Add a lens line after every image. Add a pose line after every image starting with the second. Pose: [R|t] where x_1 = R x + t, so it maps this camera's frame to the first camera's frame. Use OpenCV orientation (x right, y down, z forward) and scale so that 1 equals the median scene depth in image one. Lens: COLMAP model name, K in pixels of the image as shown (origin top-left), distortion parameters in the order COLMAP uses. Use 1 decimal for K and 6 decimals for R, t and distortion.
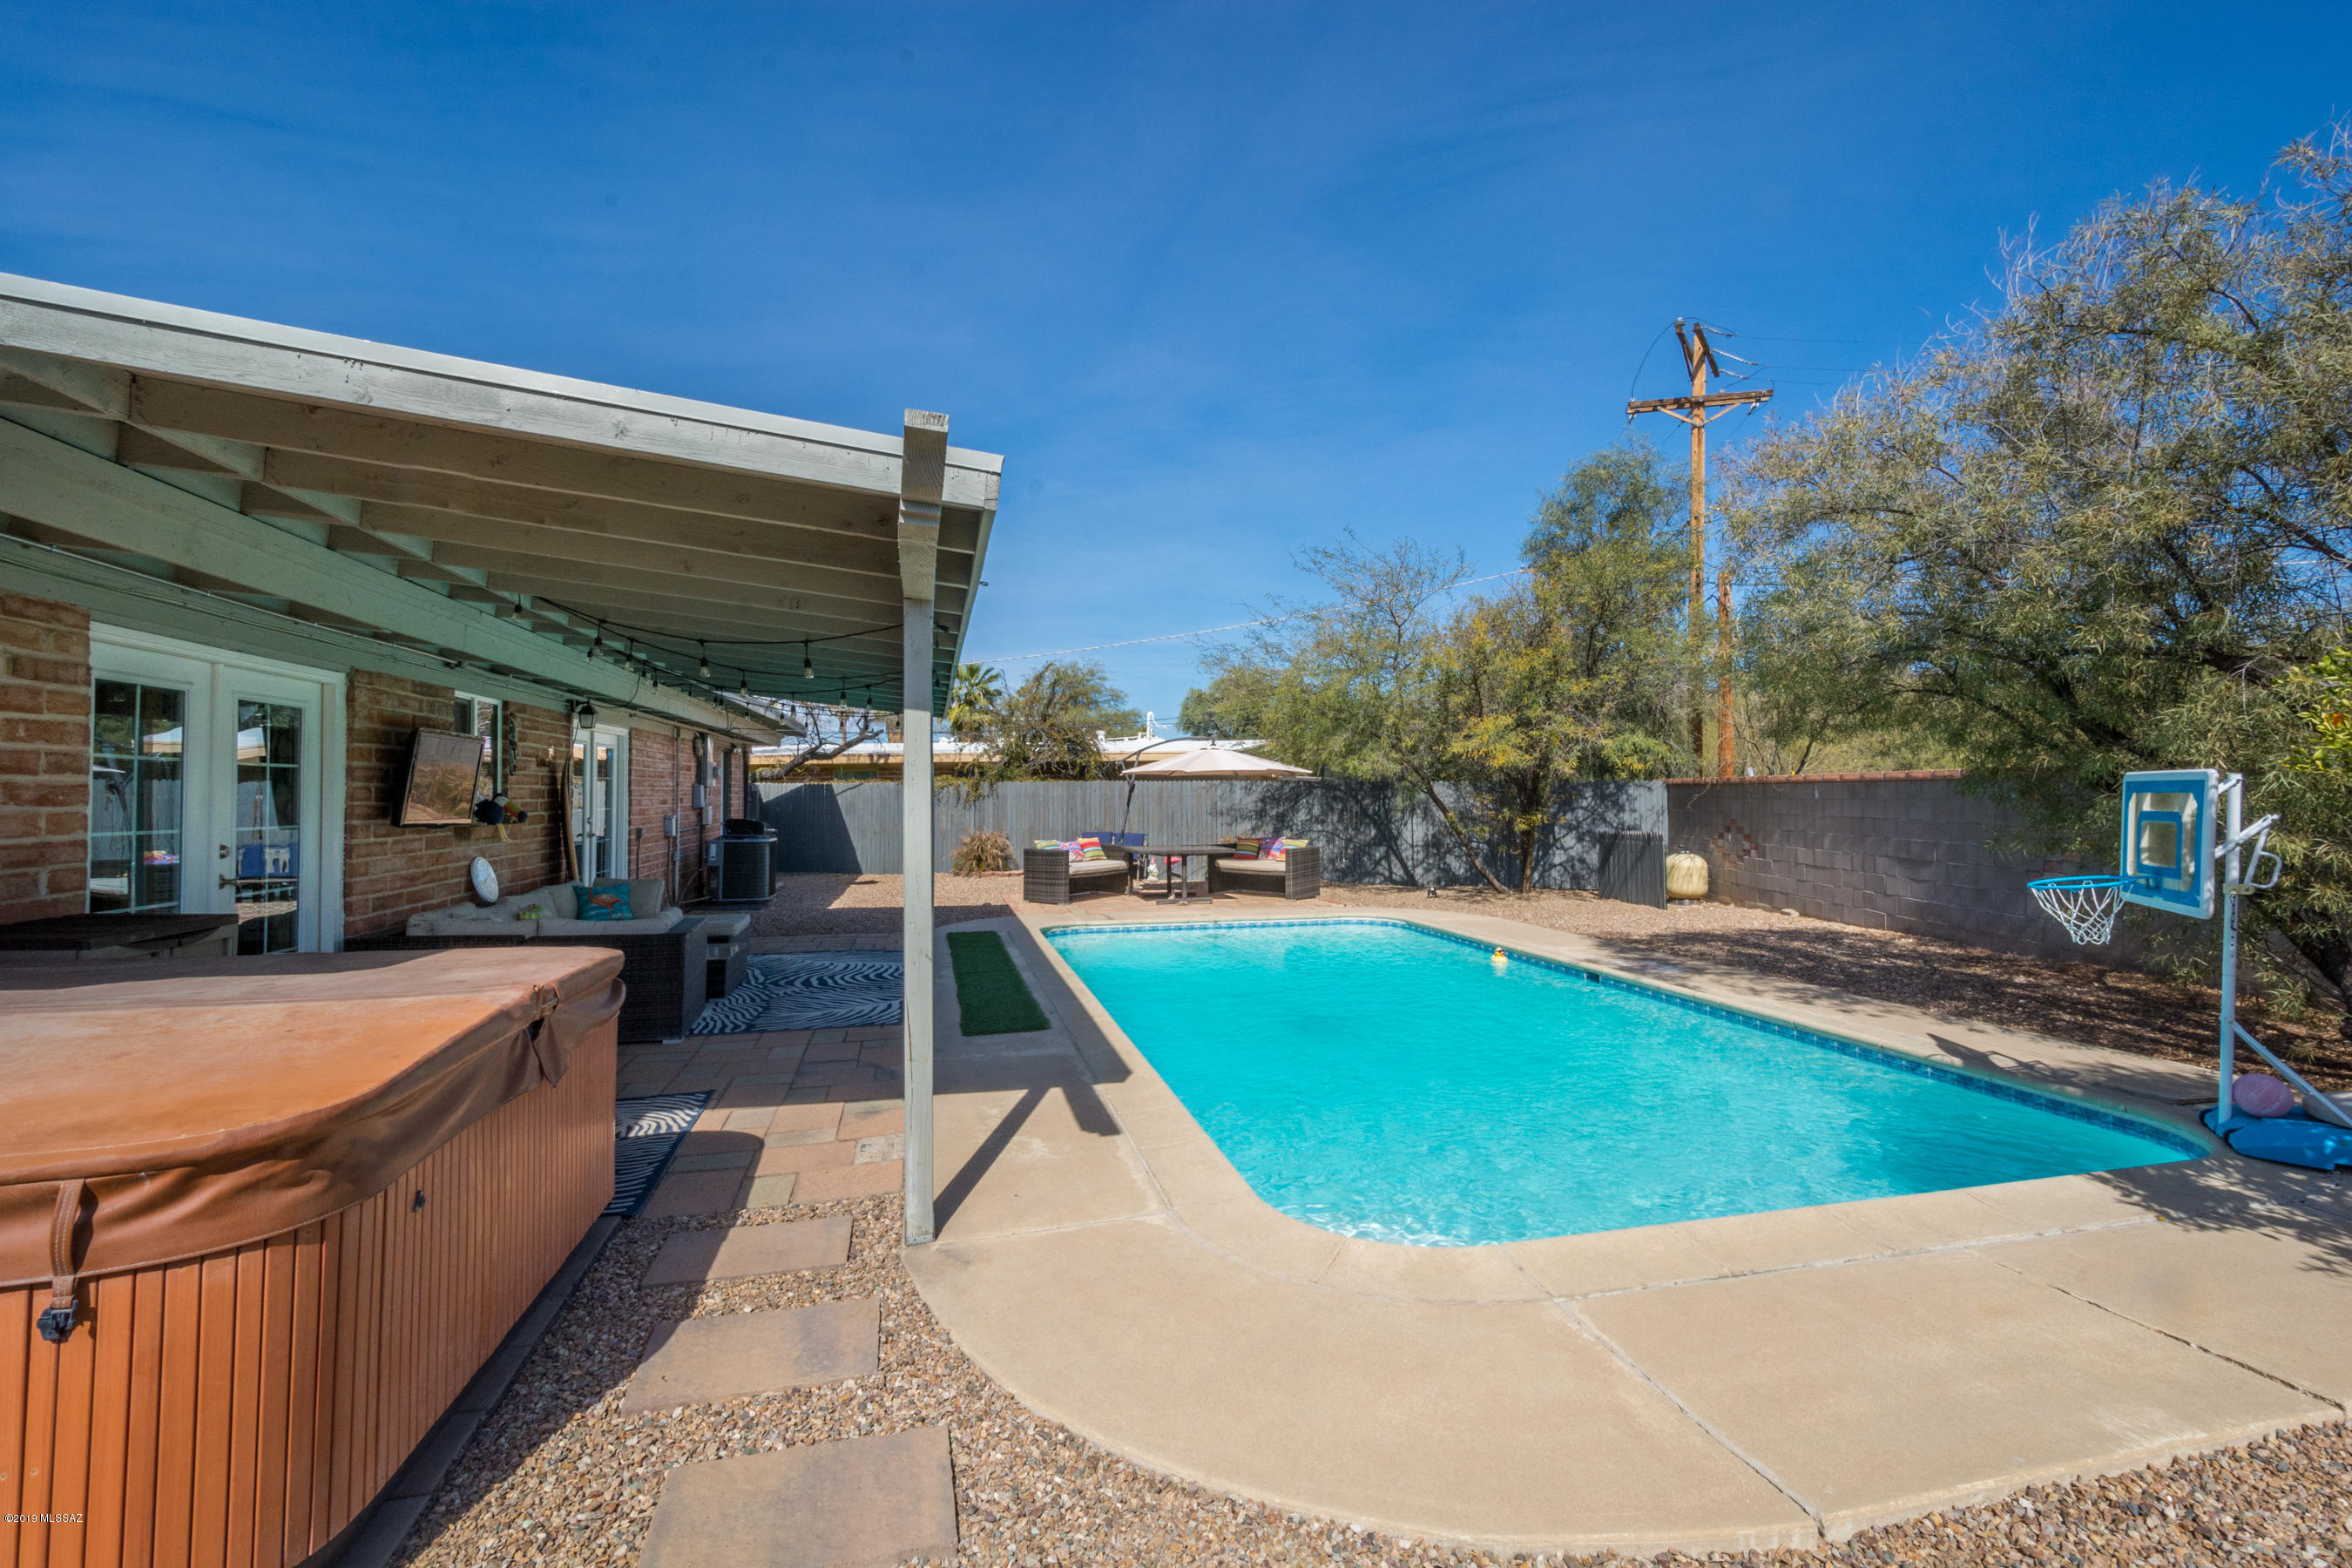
lens RADIAL K [[1006.9, 0, 1176.0], [0, 1006.9, 784.0], [0, 0, 1]] dist [0.016519, -0.005867]
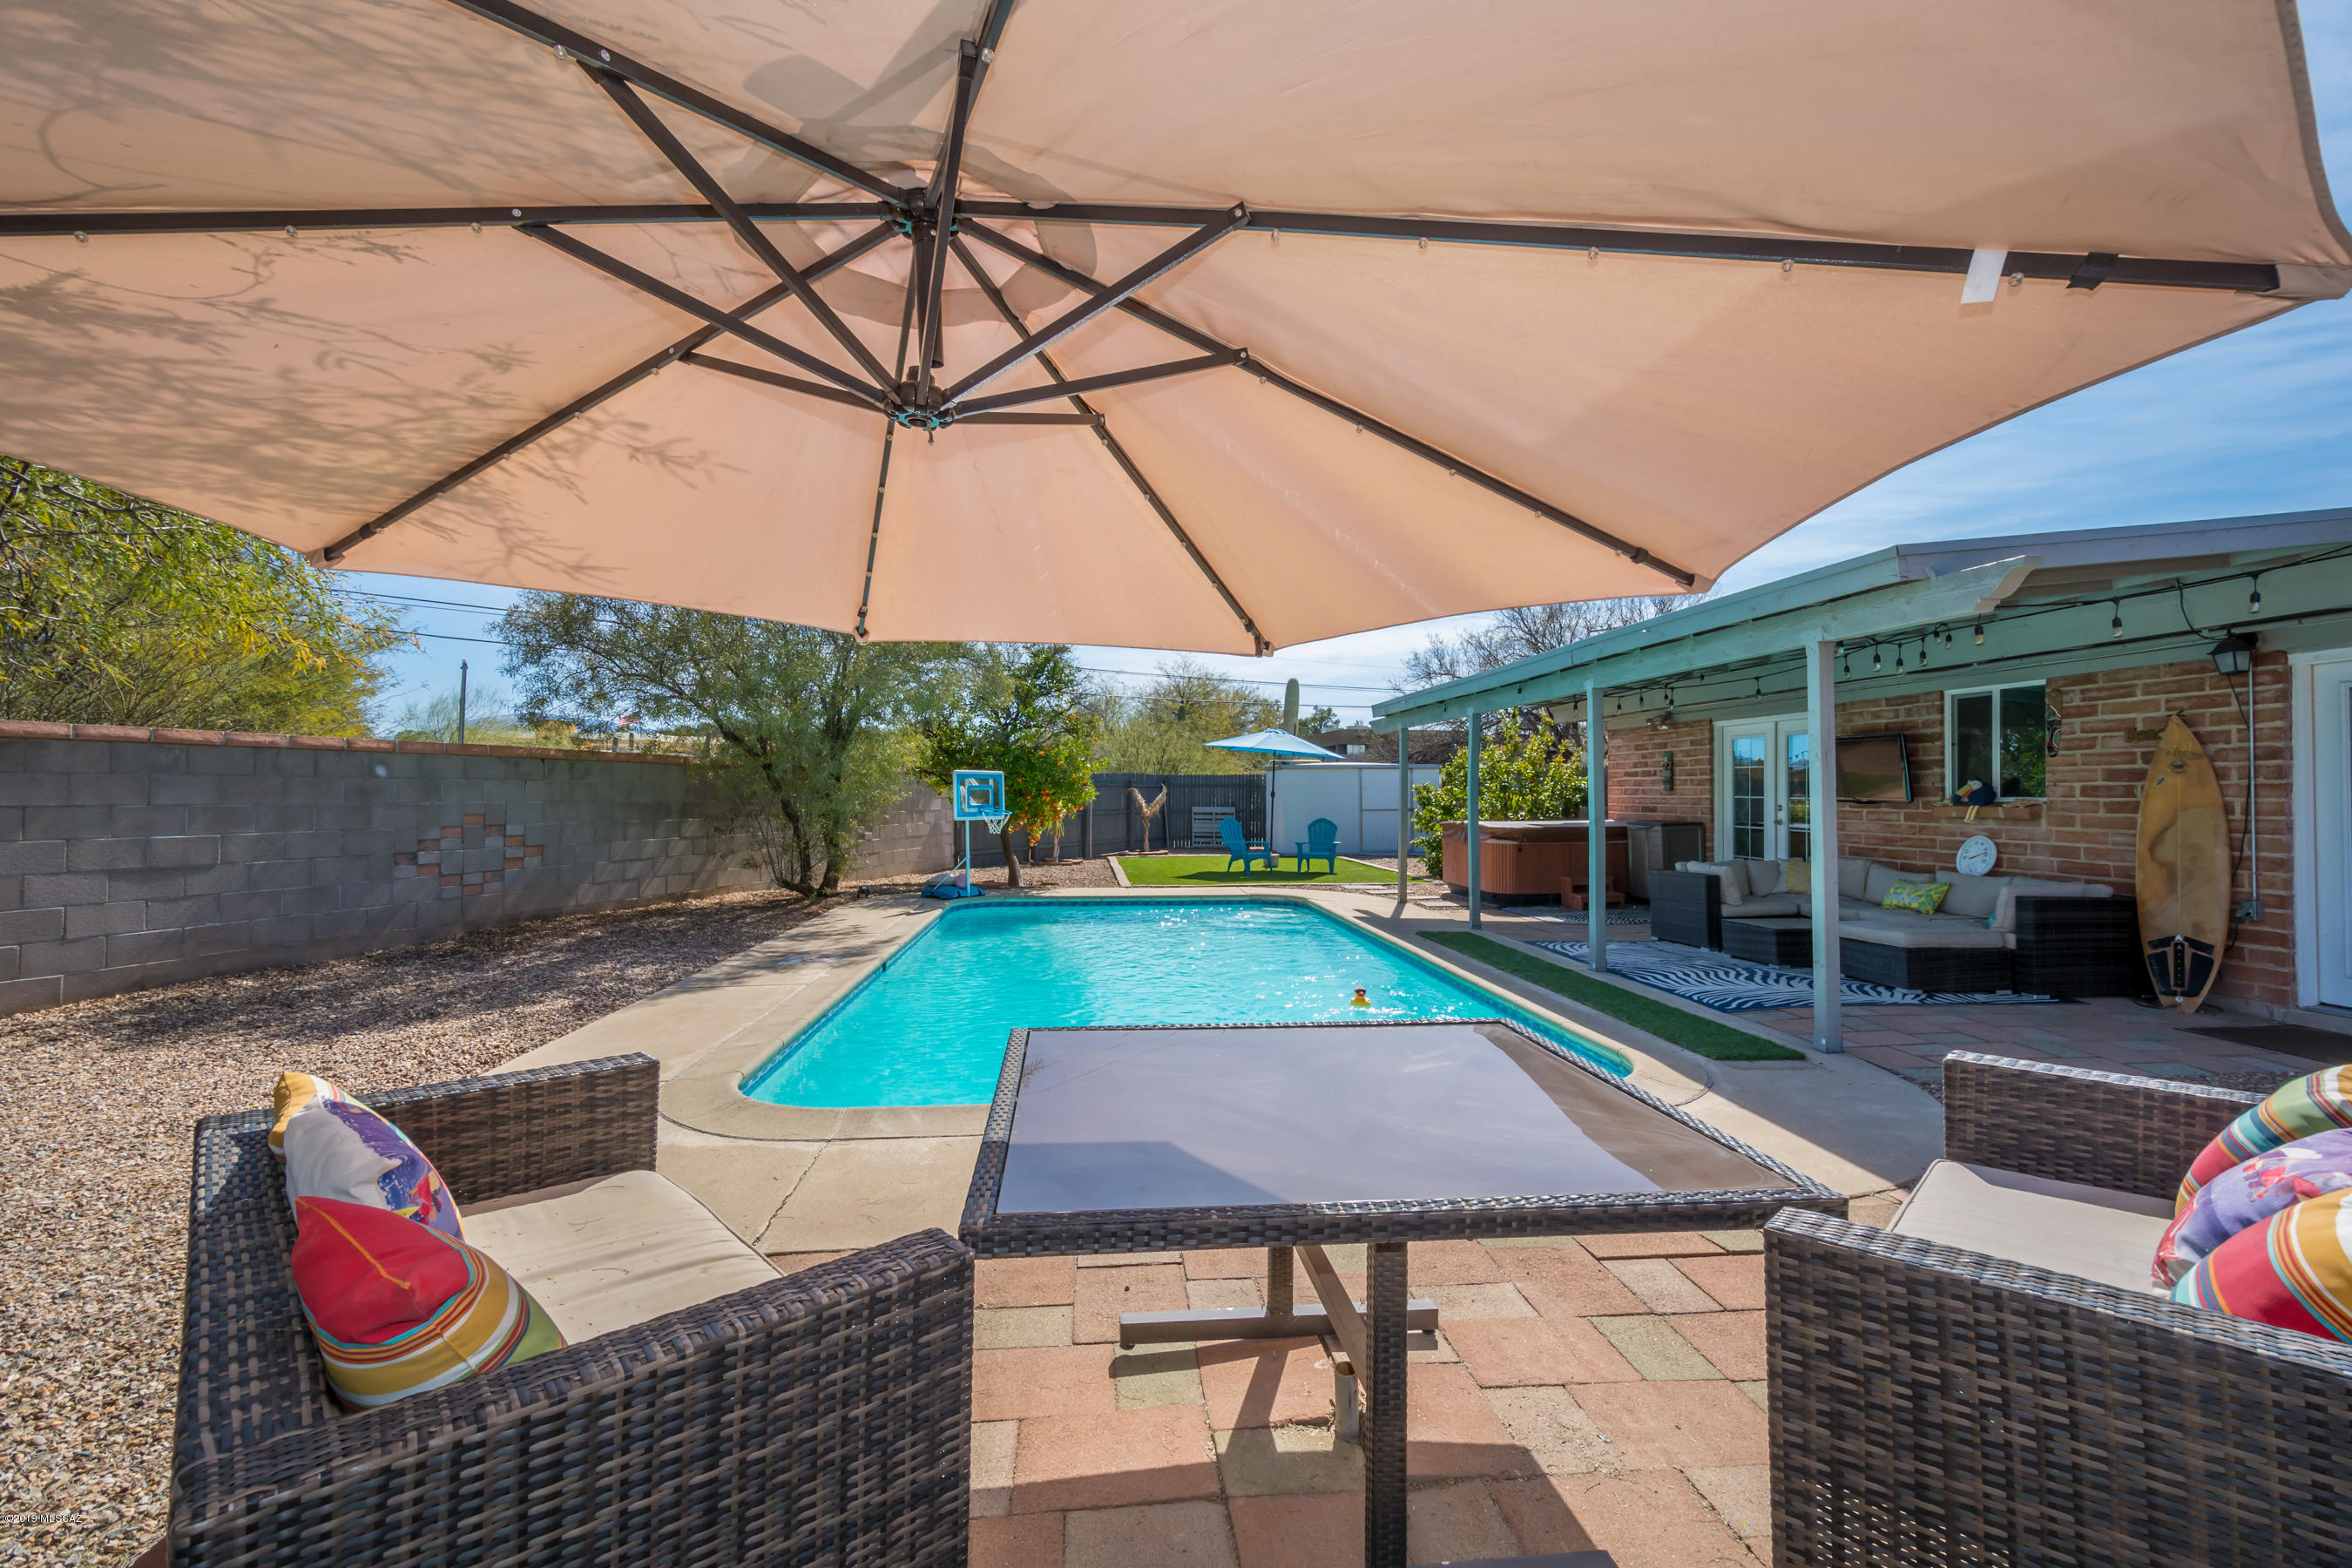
lens RADIAL K [[1006.9, 0, 1176.0], [0, 1006.9, 784.0], [0, 0, 1]] dist [0.016519, -0.005867]
pose [[-0.989997, -0.004021, 0.141029, 0.001332], [-0.006504, 0.999832, -0.017151, 0.021036], [-0.140937, -0.017897, -0.989857, 1.156141]]
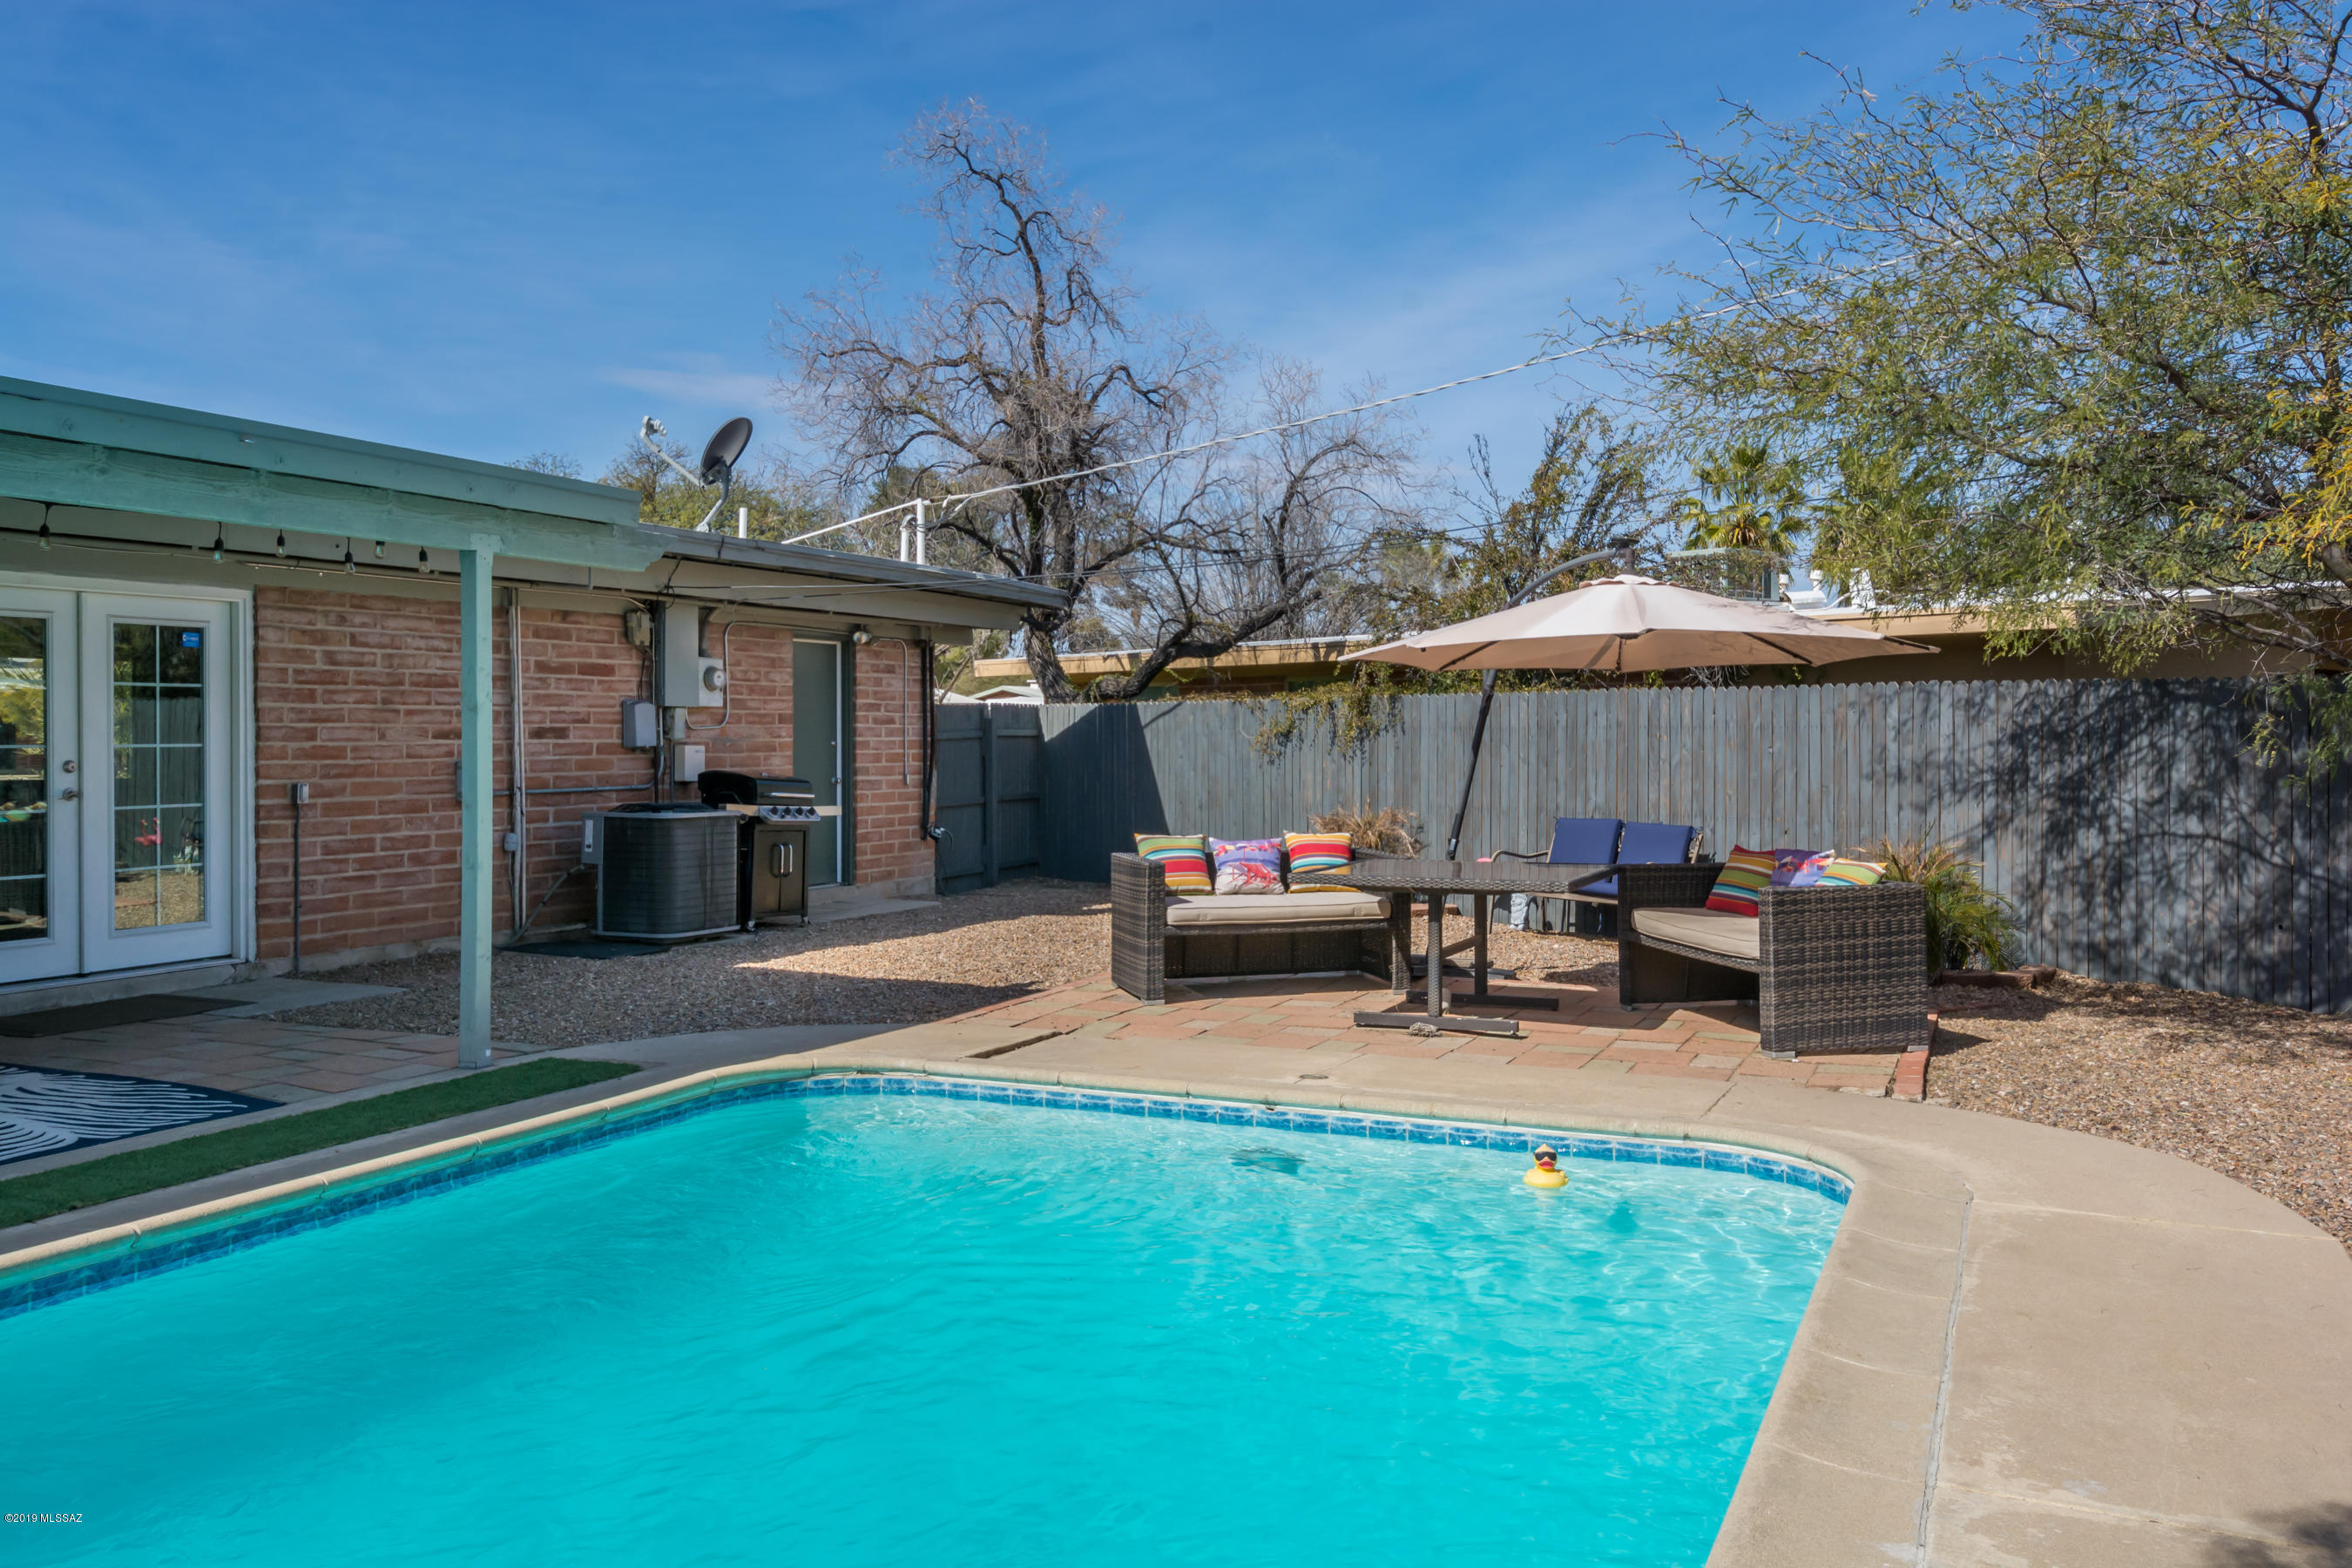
lens RADIAL K [[1850.6, 0, 1176.0], [0, 1850.6, 784.0], [0, 0, 1]] dist [-0.004055, -0.004805]
pose [[0.787408, 0.017977, -0.616170, 0.320034], [0.003802, 0.999414, 0.034016, 0.011677], [0.616421, -0.029127, 0.786878, 0.447950]]
